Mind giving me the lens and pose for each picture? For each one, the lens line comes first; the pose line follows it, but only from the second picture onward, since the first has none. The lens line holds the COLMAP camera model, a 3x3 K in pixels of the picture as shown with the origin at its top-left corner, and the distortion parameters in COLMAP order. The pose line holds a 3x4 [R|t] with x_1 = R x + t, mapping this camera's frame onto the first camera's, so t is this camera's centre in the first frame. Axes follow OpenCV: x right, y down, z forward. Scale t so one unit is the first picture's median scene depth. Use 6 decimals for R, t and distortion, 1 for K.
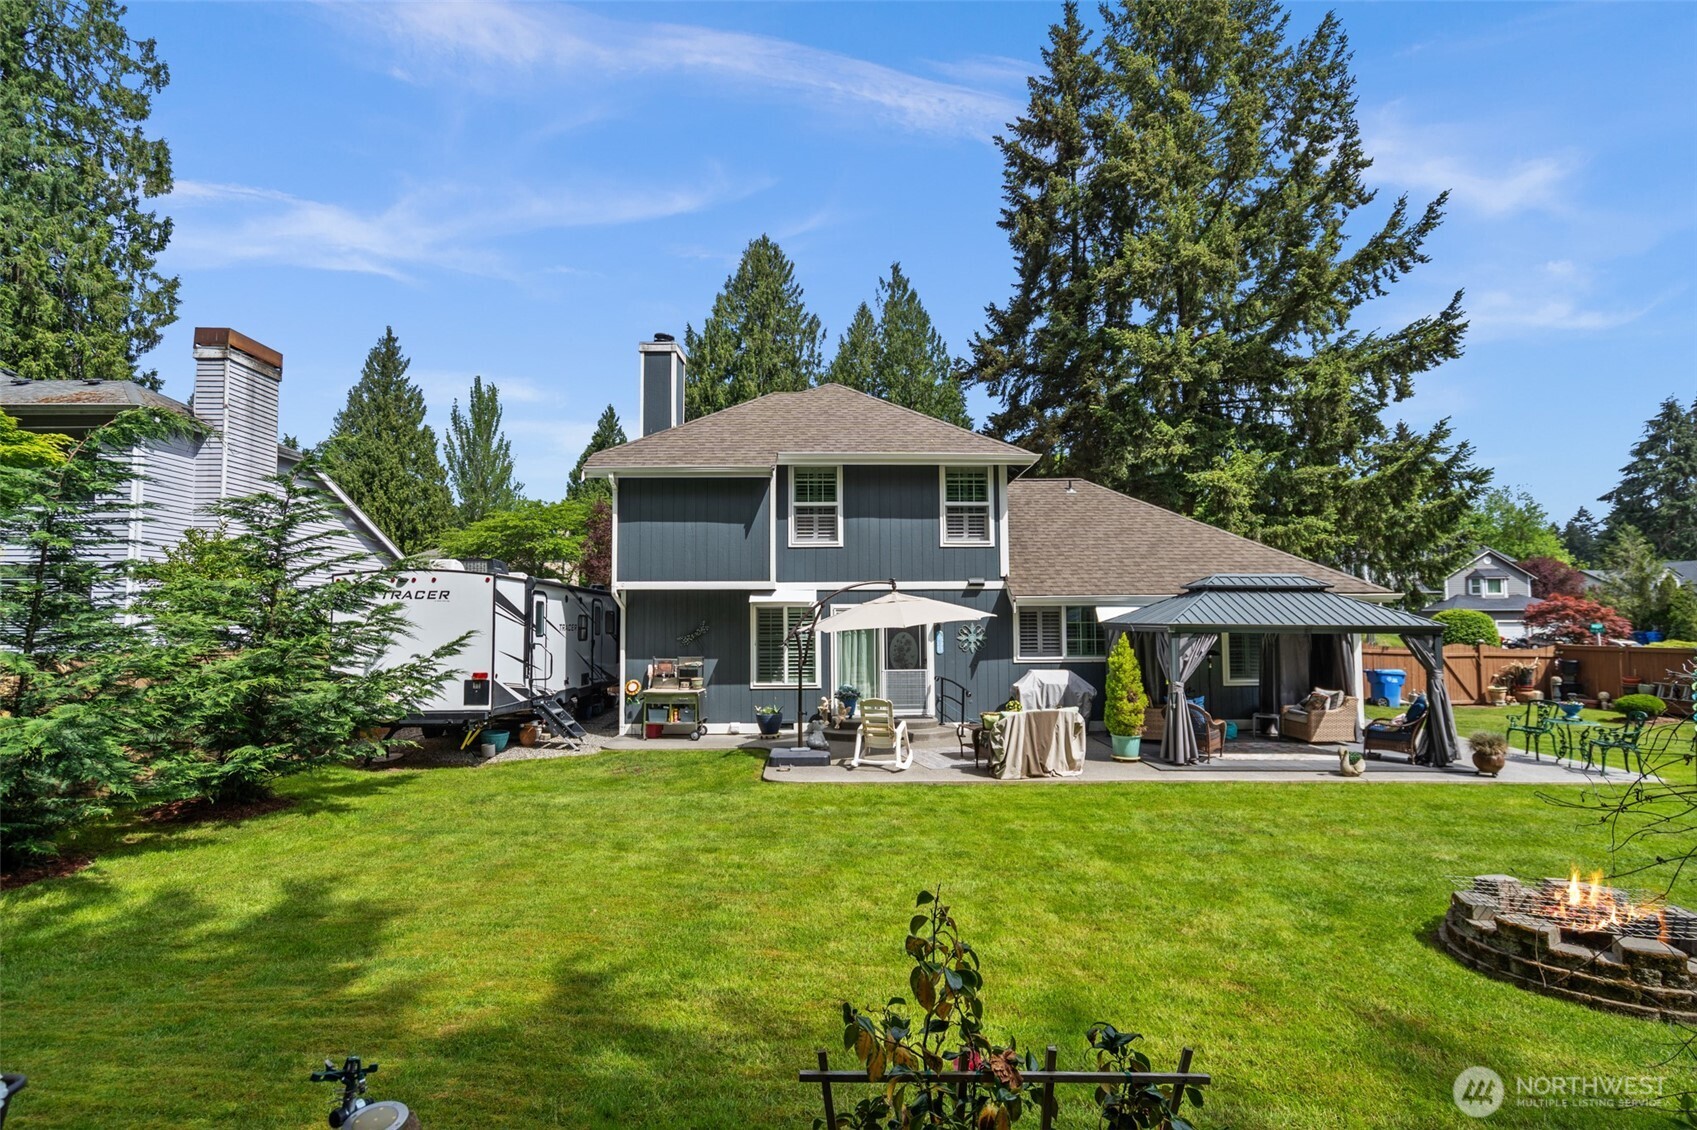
lens RADIAL K [[769.5, 0, 807.8], [0, 769.5, 593.1], [0, 0, 1]] dist [-0.015983, 0.001066]
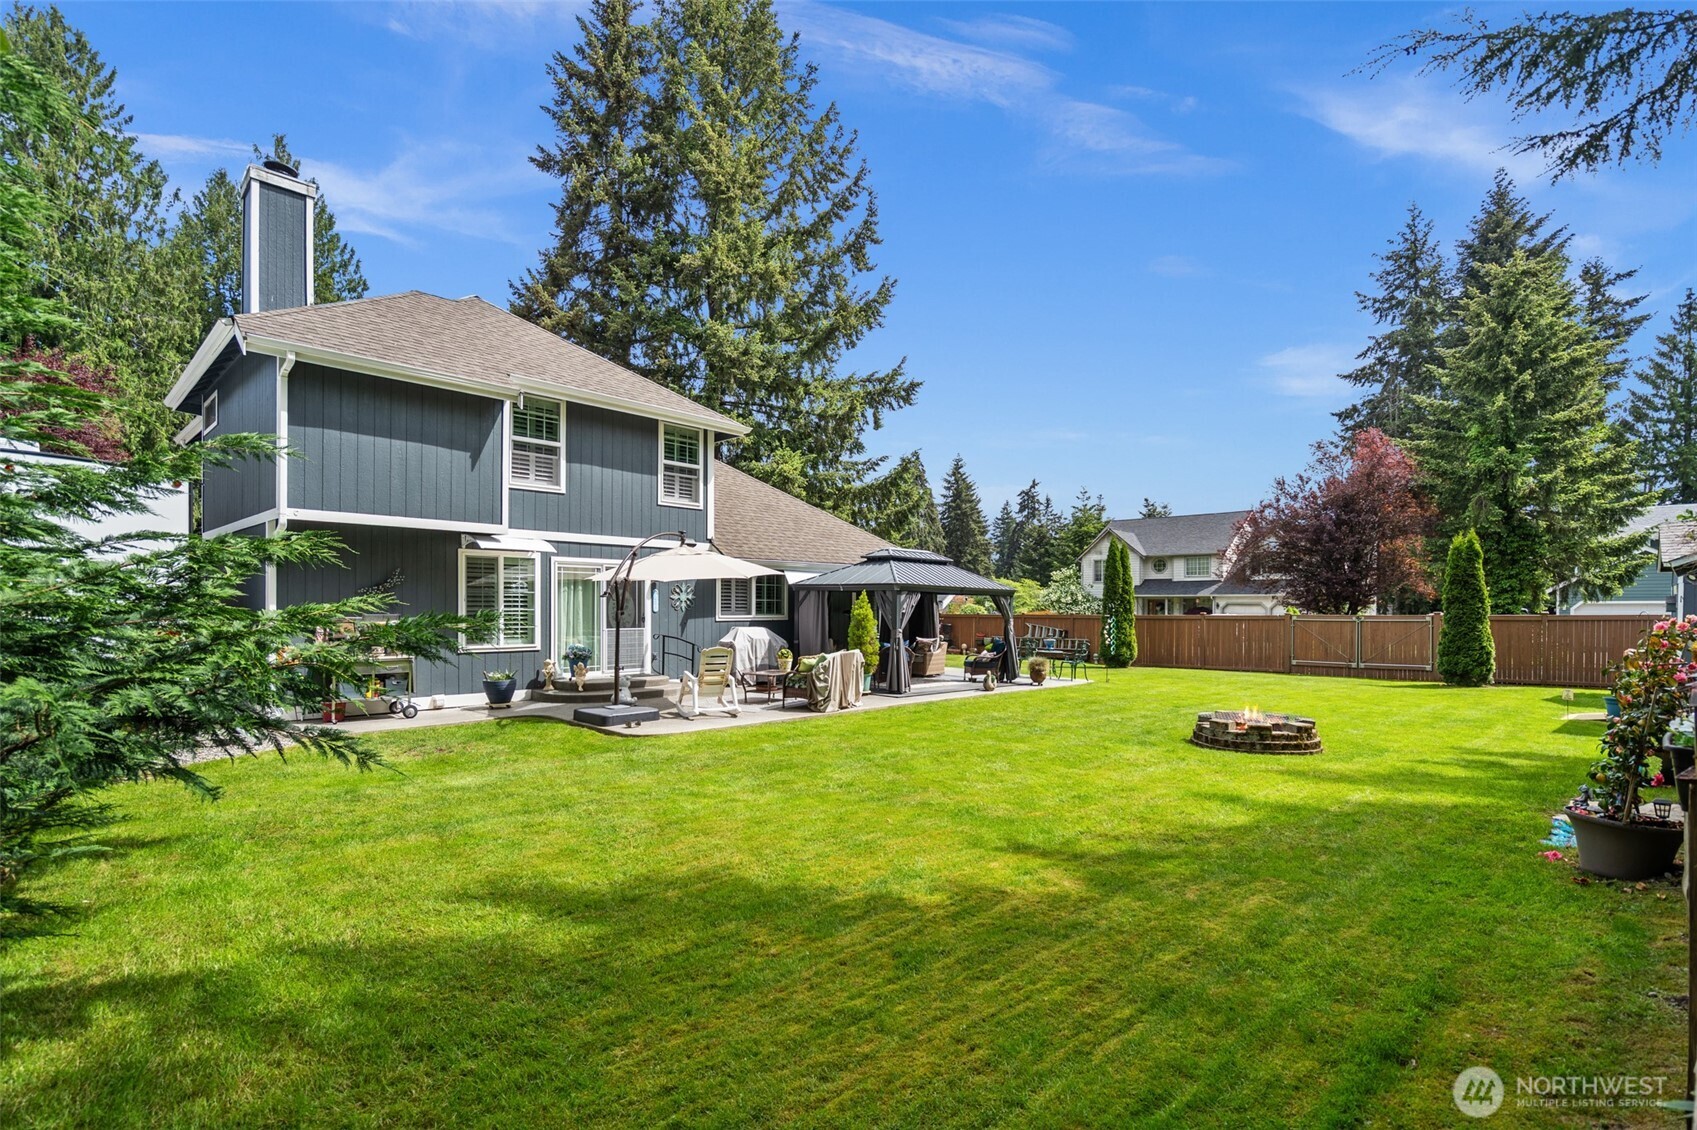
lens RADIAL K [[786.9, 0, 850.3], [0, 786.9, 614.3], [0, 0, 1]] dist [-0.015828, 0.005347]
pose [[0.691429, 0.001487, 0.722443, -0.386965], [-0.038214, 0.998673, 0.034518, 0.036684], [-0.721433, -0.051474, 0.690568, 0.114342]]
